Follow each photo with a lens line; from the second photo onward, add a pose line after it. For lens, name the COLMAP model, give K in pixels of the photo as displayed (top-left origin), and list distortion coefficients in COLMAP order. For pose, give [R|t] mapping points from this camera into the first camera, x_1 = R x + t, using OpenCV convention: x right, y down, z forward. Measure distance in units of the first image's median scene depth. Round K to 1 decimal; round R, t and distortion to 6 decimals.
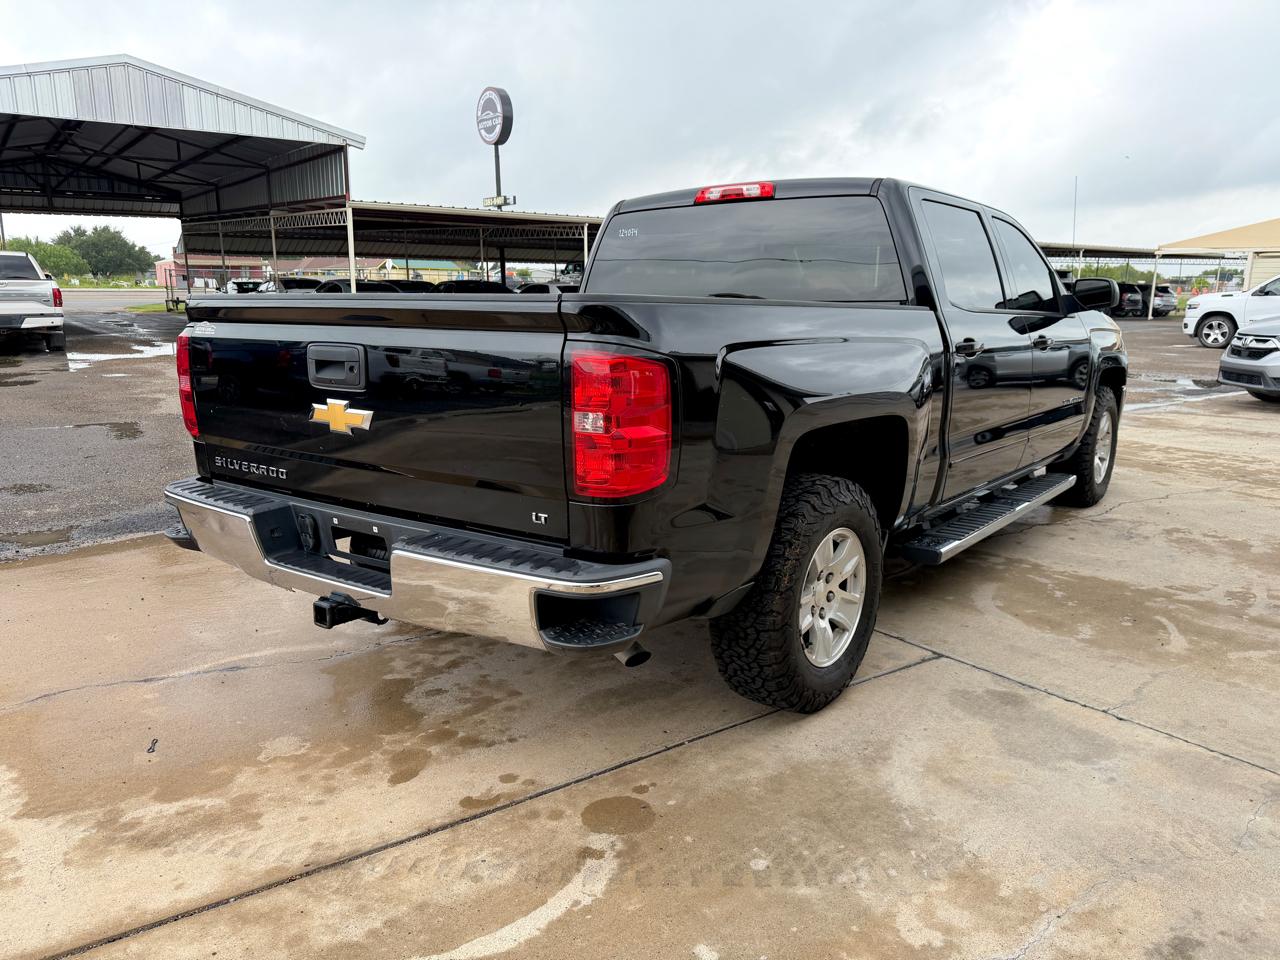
lens RADIAL K [[988.9, 0, 640.6], [0, 988.9, 477.6], [0, 0, 1]] dist [0.003001, -0.011906]
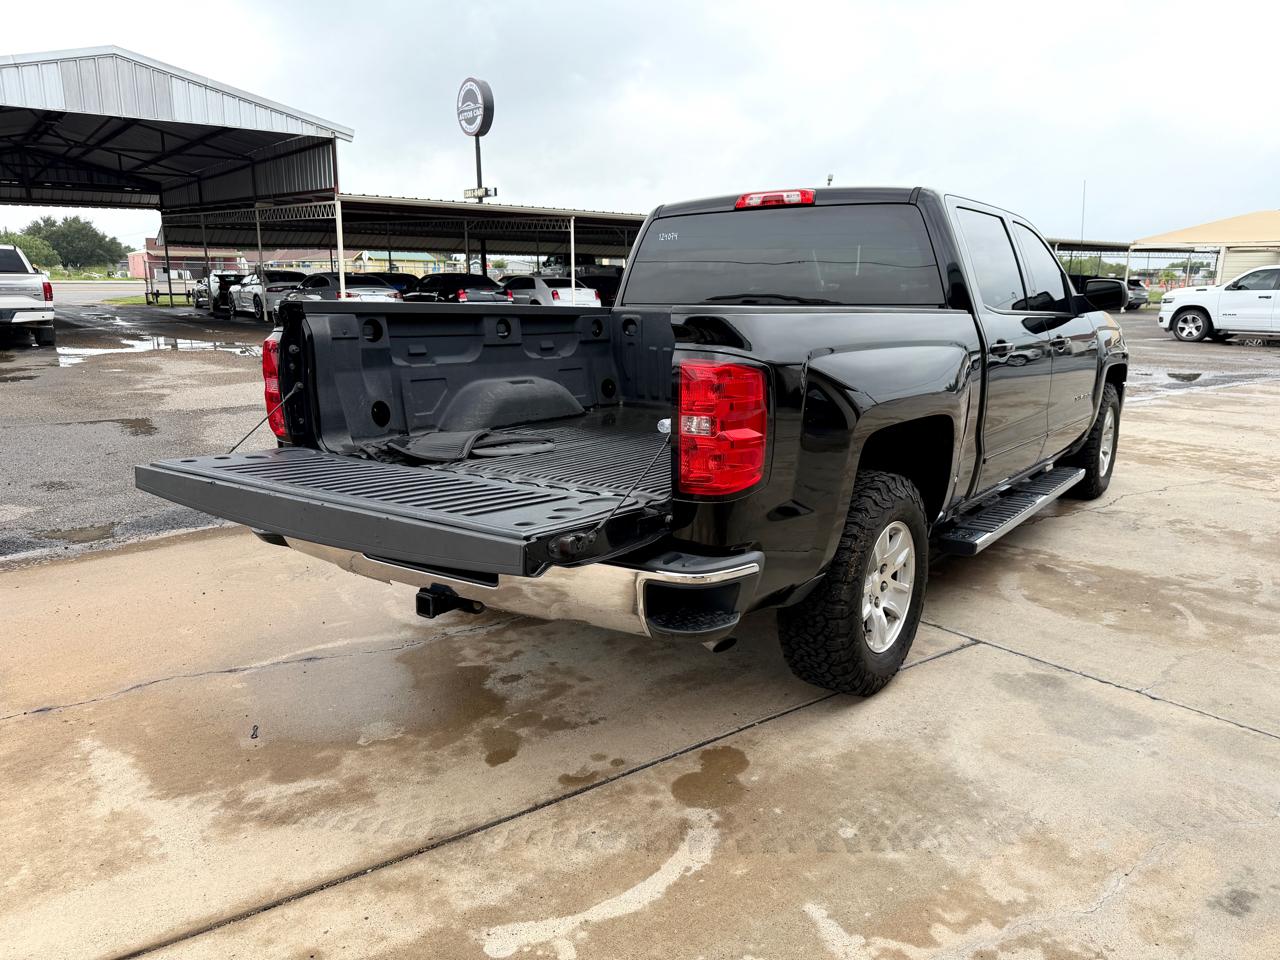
lens RADIAL K [[991.4, 0, 640.5], [0, 991.4, 483.6], [0, 0, 1]] dist [0.000572, -0.011424]
pose [[0.999629, -0.003640, 0.027005, -0.099512], [0.003263, 0.999897, 0.013986, -0.005596], [-0.027053, -0.013892, 0.999537, -0.055177]]
